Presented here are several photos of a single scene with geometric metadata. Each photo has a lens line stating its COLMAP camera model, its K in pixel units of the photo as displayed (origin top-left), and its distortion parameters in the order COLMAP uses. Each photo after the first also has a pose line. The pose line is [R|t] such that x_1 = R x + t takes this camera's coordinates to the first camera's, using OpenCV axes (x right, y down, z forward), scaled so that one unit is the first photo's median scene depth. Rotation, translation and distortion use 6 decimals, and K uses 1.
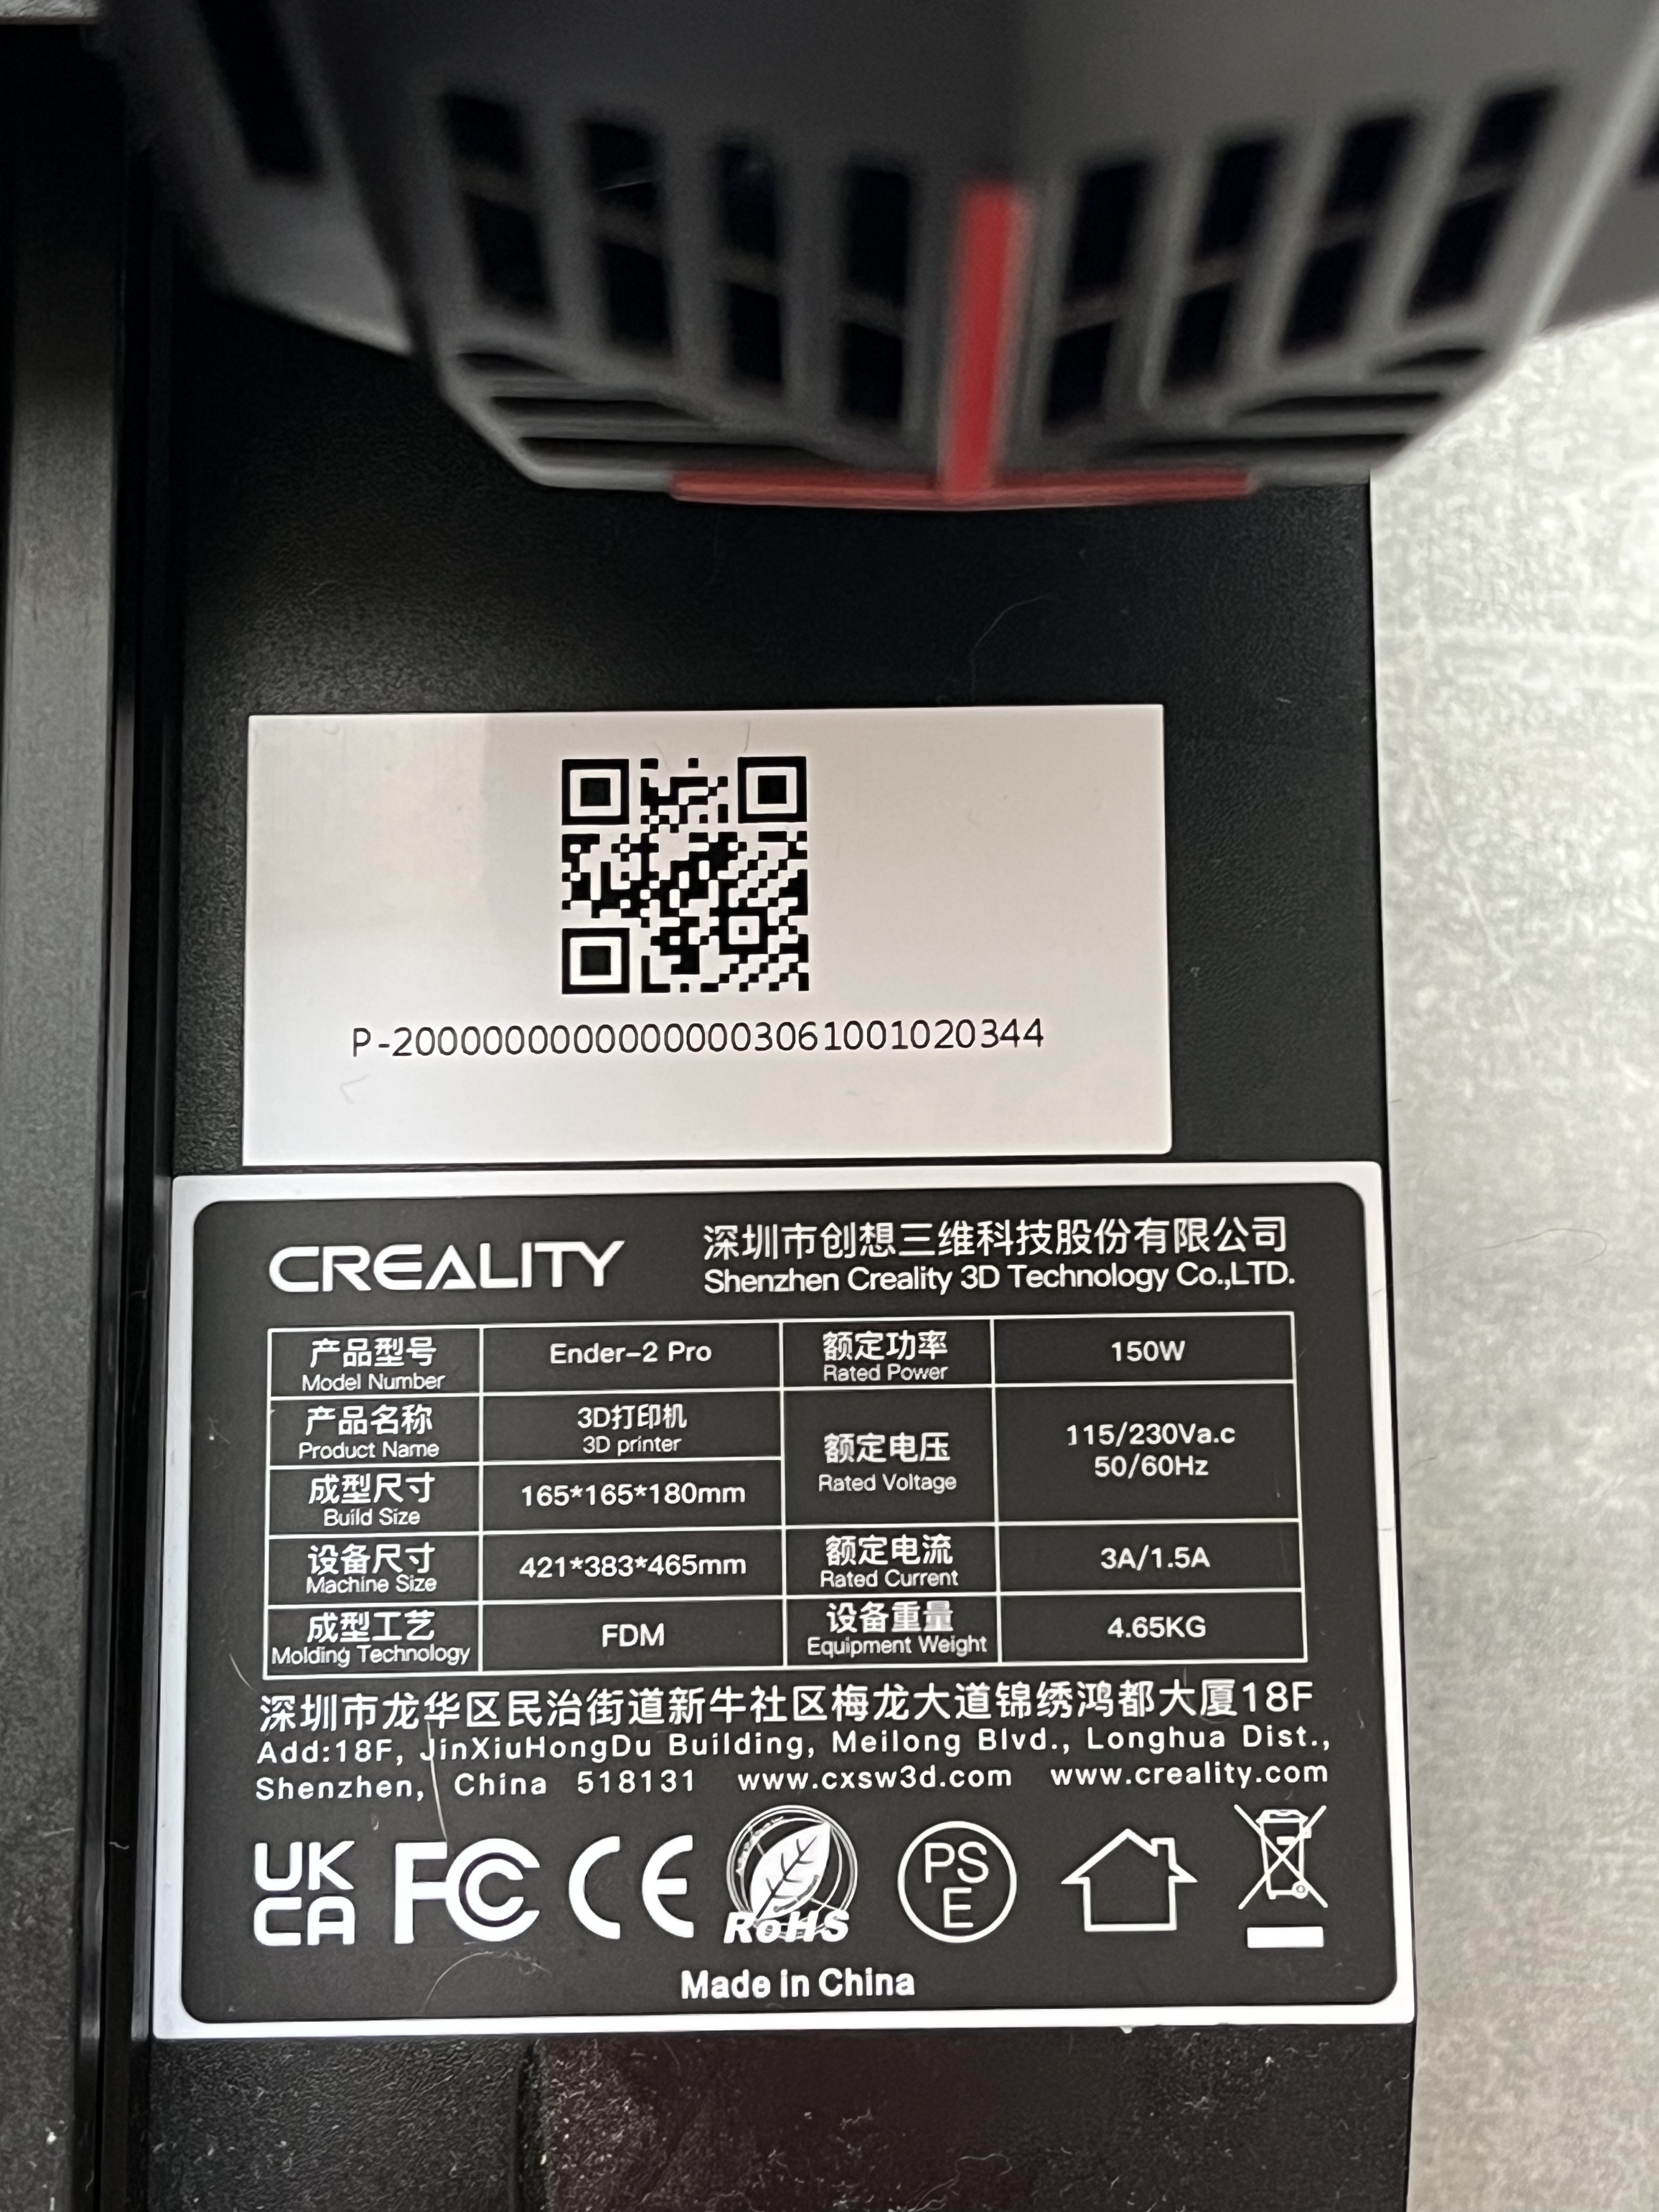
lens RADIAL K [[3733.1, 0, 818.5], [0, 3733.1, 1111.0], [0, 0, 1]] dist [0.143732, 0.000000]
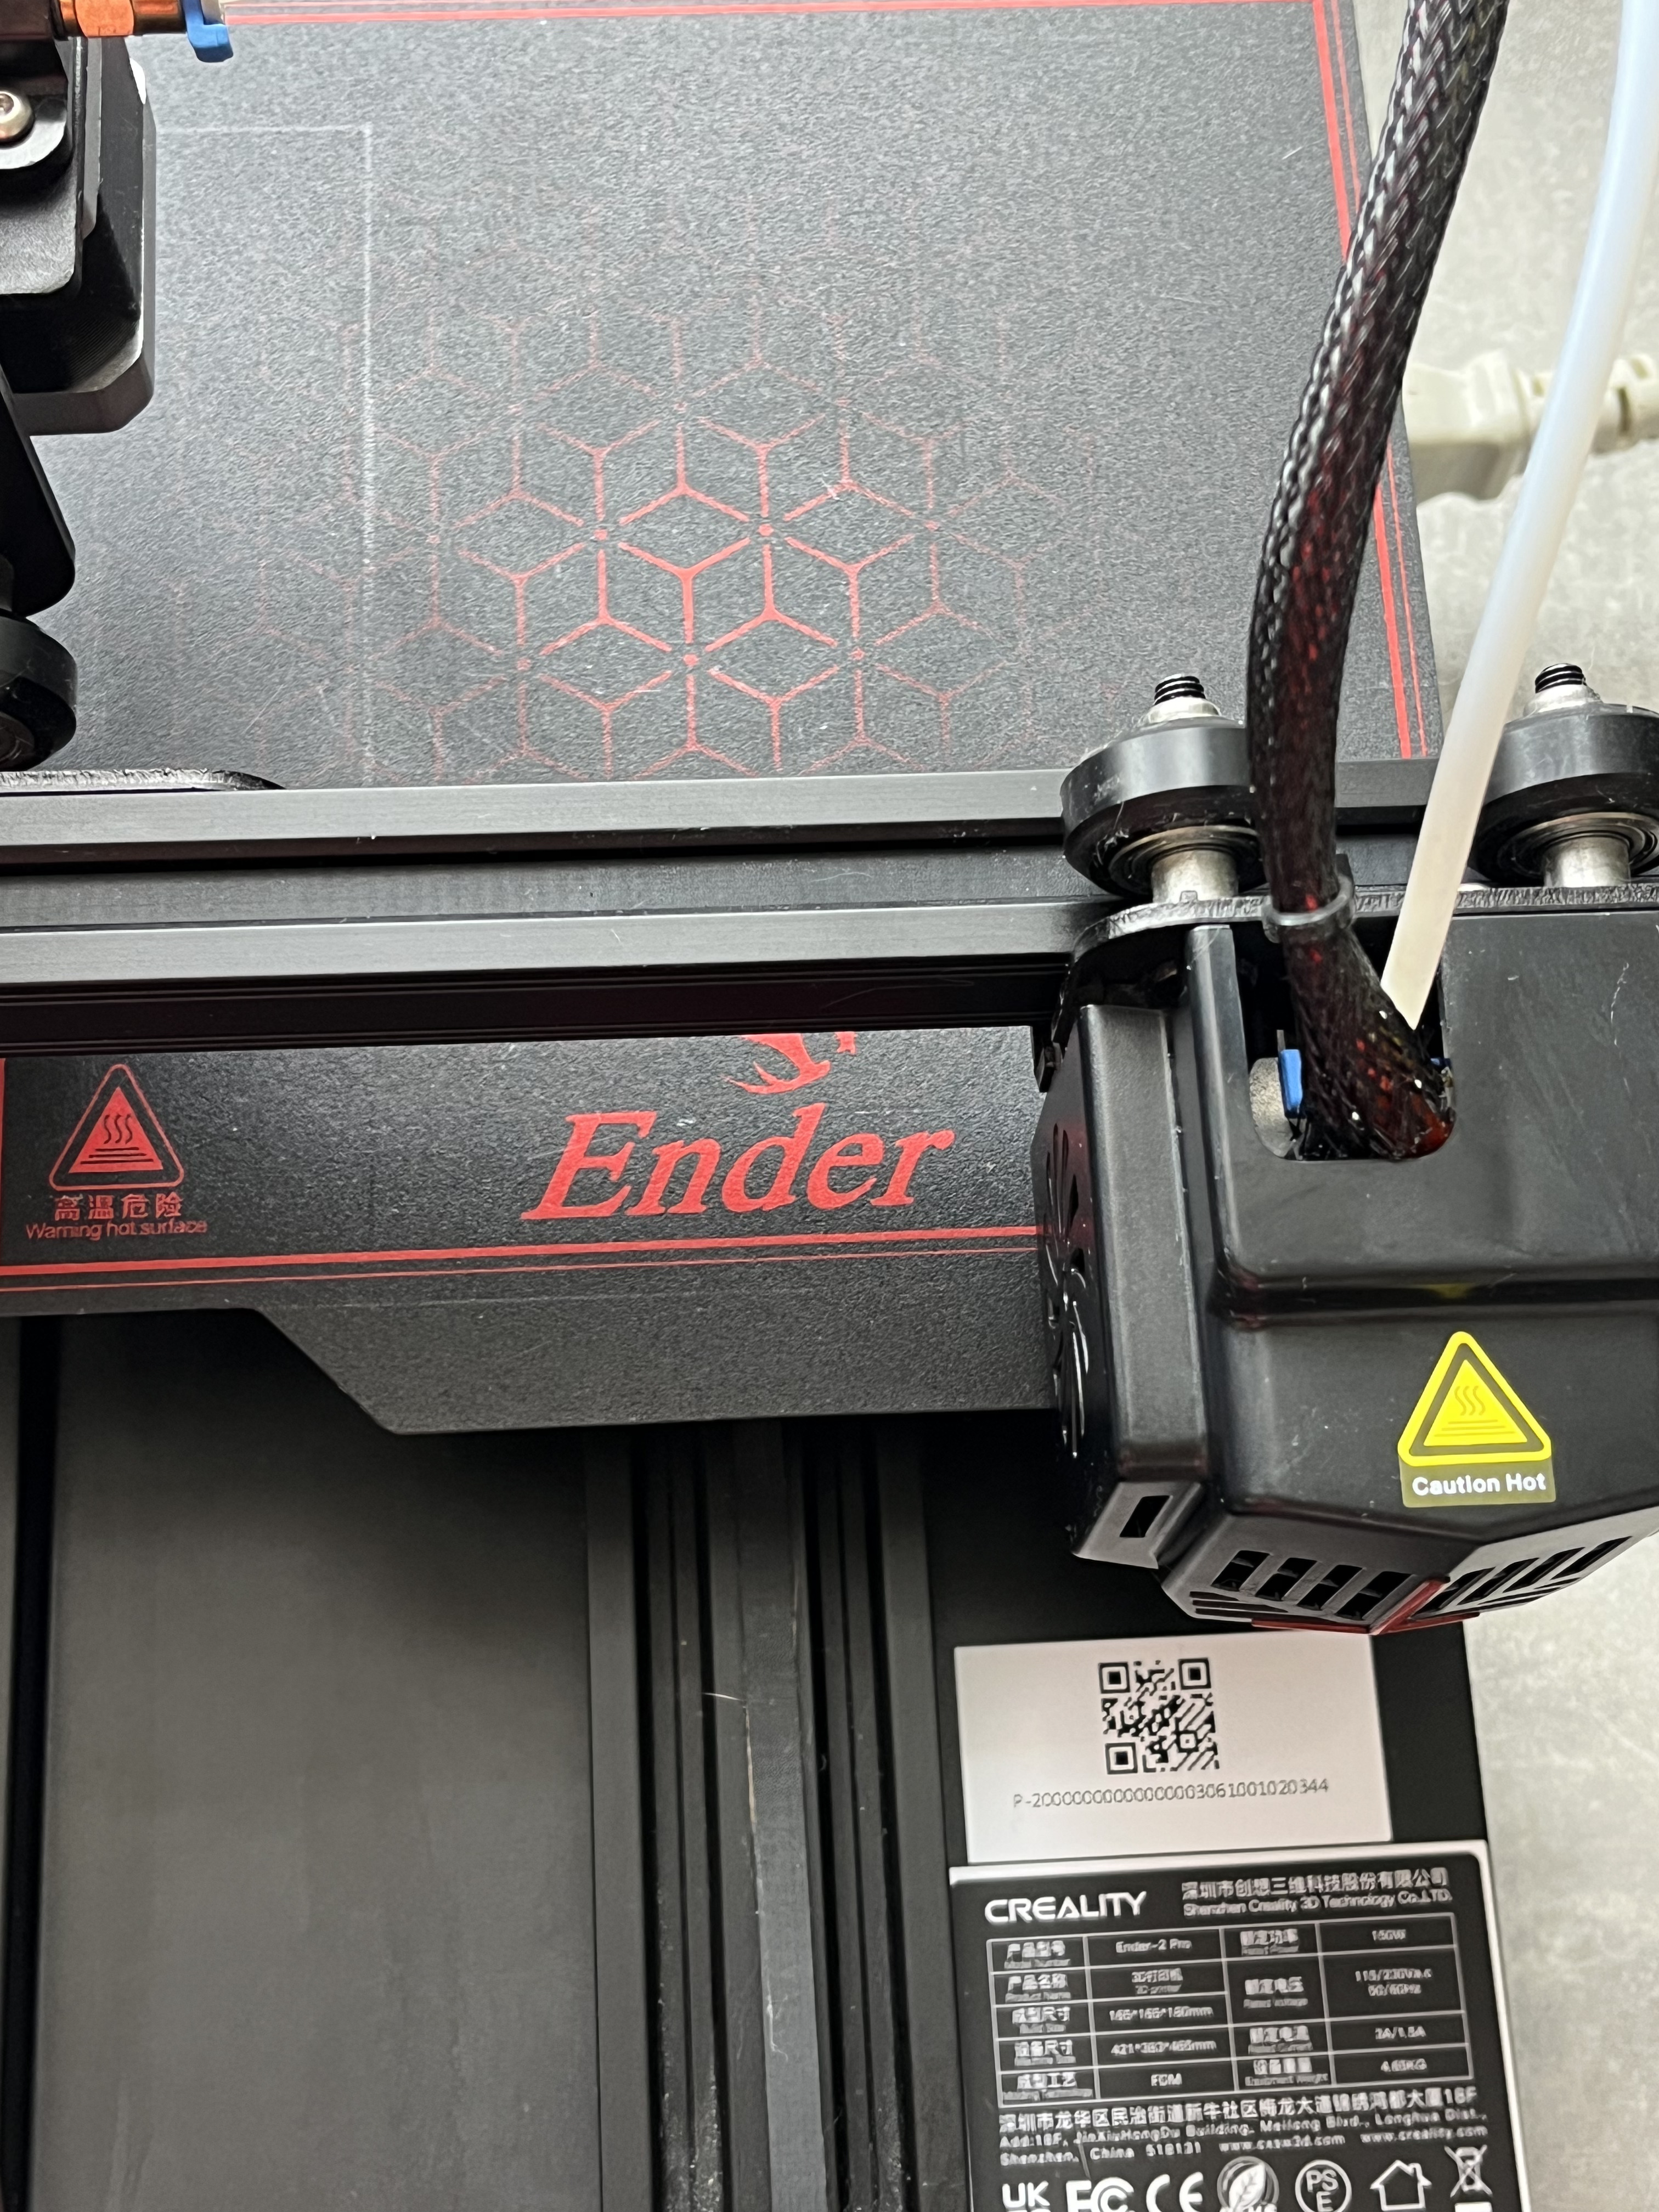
lens RADIAL K [[2897.6, 0, 834.9], [0, 2897.6, 1100.4], [0, 0, 1]] dist [-0.009360, 0.000000]
pose [[0.998386, -0.026184, 0.050406, -0.309322], [0.033695, 0.987423, -0.154469, -0.168138], [-0.045727, 0.155918, 0.986711, -0.737944]]
